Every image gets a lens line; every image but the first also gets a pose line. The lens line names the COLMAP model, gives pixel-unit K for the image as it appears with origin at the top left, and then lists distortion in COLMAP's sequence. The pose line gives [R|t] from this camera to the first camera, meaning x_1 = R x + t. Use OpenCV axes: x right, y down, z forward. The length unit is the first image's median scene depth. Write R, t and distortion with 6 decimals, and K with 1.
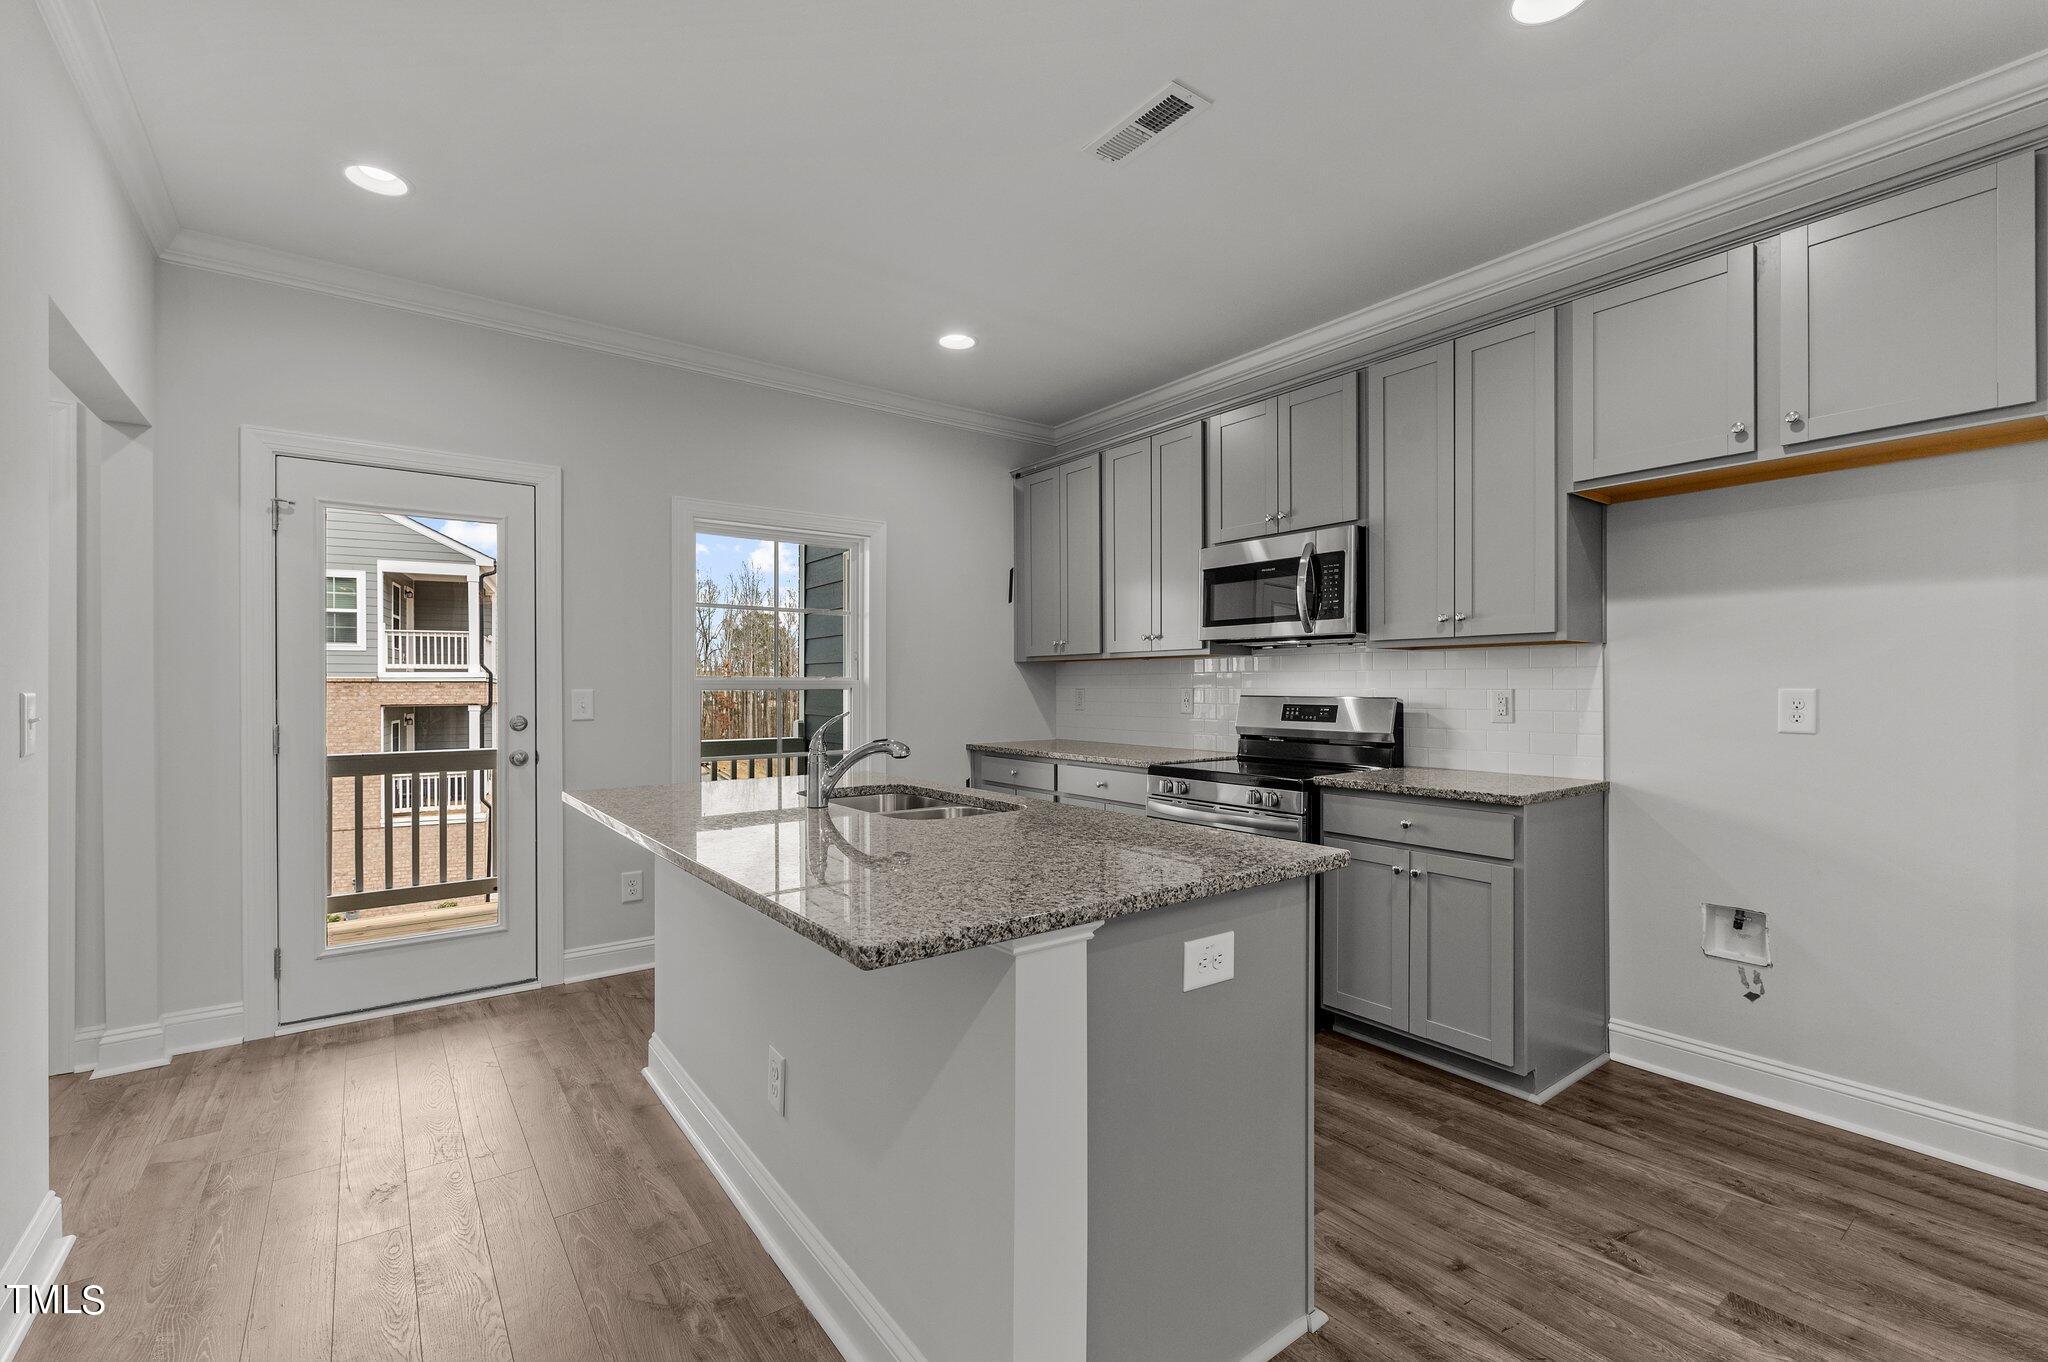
lens RADIAL K [[879.2, 0, 1019.6], [0, 879.2, 698.6], [0, 0, 1]] dist [0.001076, -0.000861]
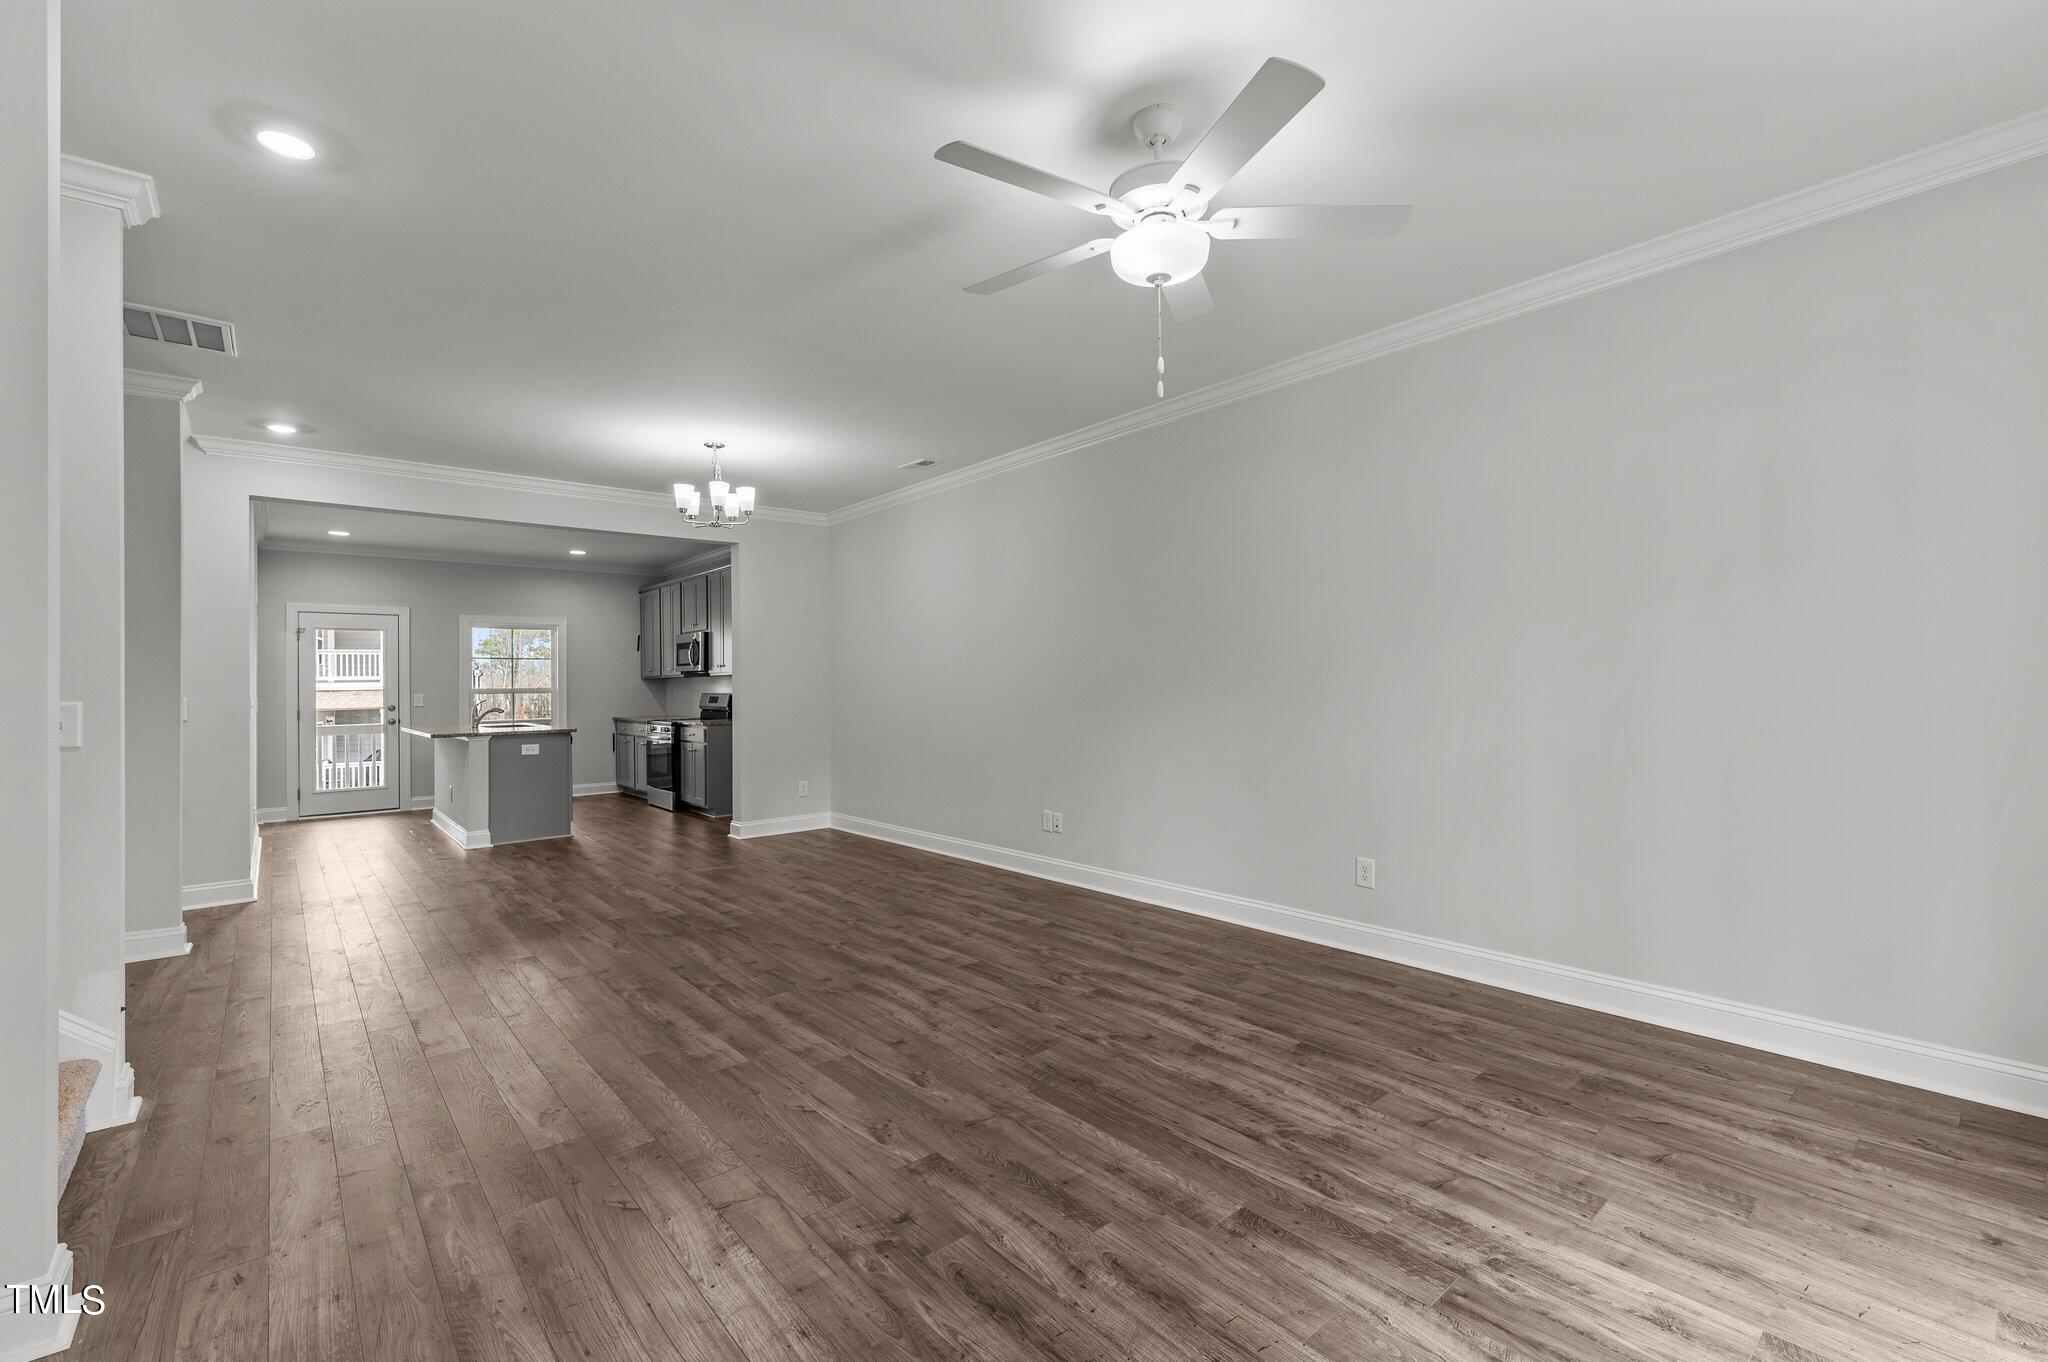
lens RADIAL K [[879.2, 0, 1023.7], [0, 879.2, 682.5], [0, 0, 1]] dist [0.001076, -0.000861]
pose [[0.997631, -0.012744, 0.067597, 1.109869], [0.013861, 0.999774, -0.016090, 0.020752], [-0.067377, 0.016989, 0.997583, -1.705517]]
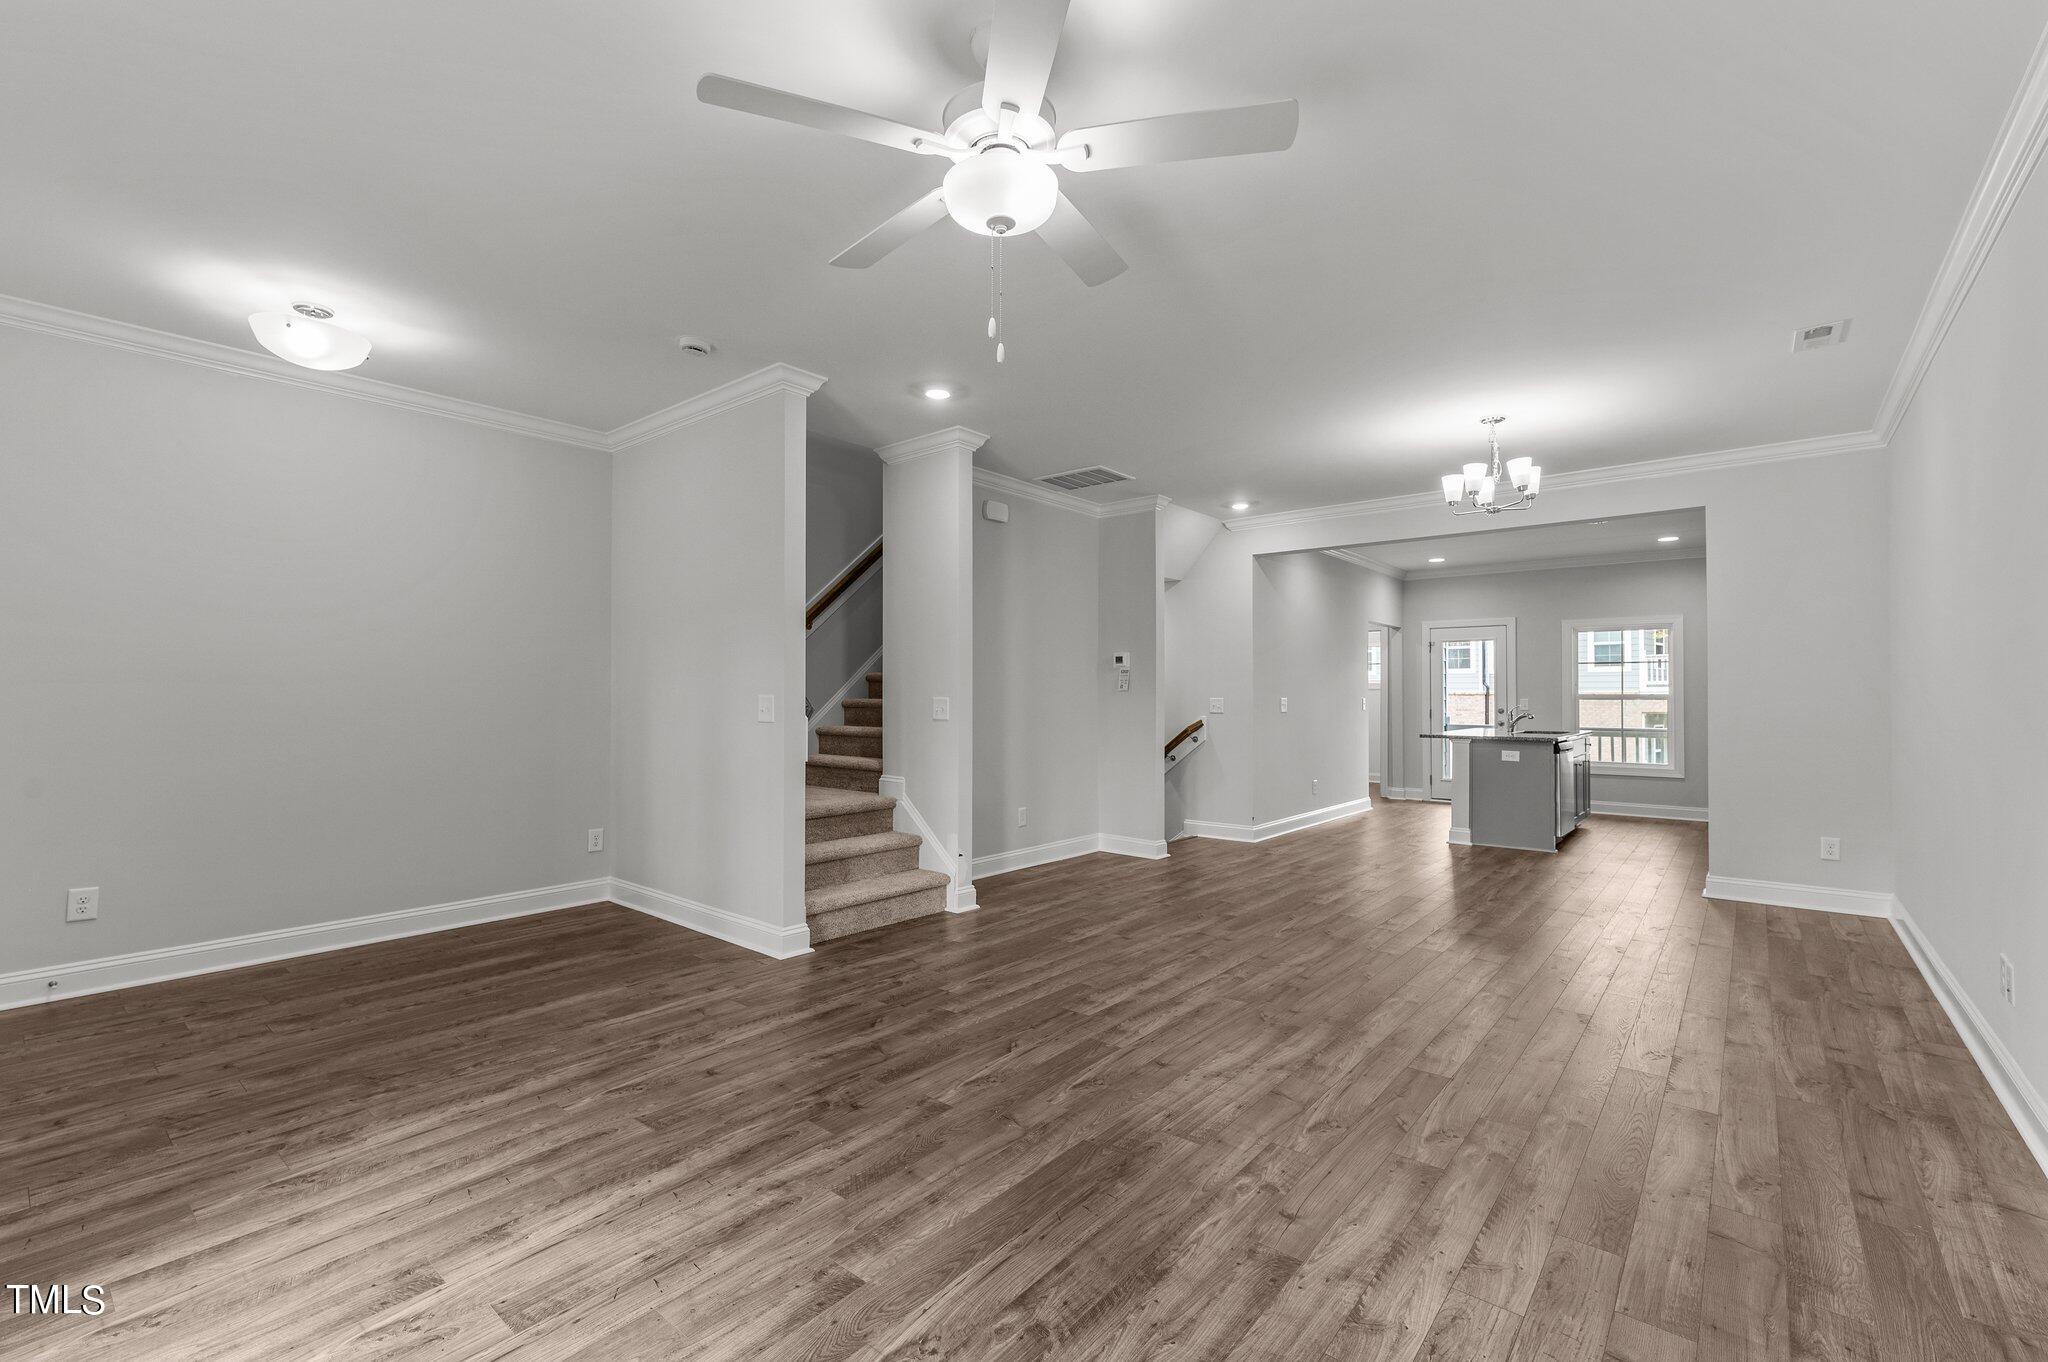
lens RADIAL K [[879.2, 0, 1007.6], [0, 879.2, 682.2], [0, 0, 1]] dist [0.001076, -0.000861]
pose [[0.223812, -0.013252, -0.974542, 1.823137], [-0.018104, 0.999679, -0.017752, 0.014434], [0.974464, 0.021616, 0.223500, -1.167208]]
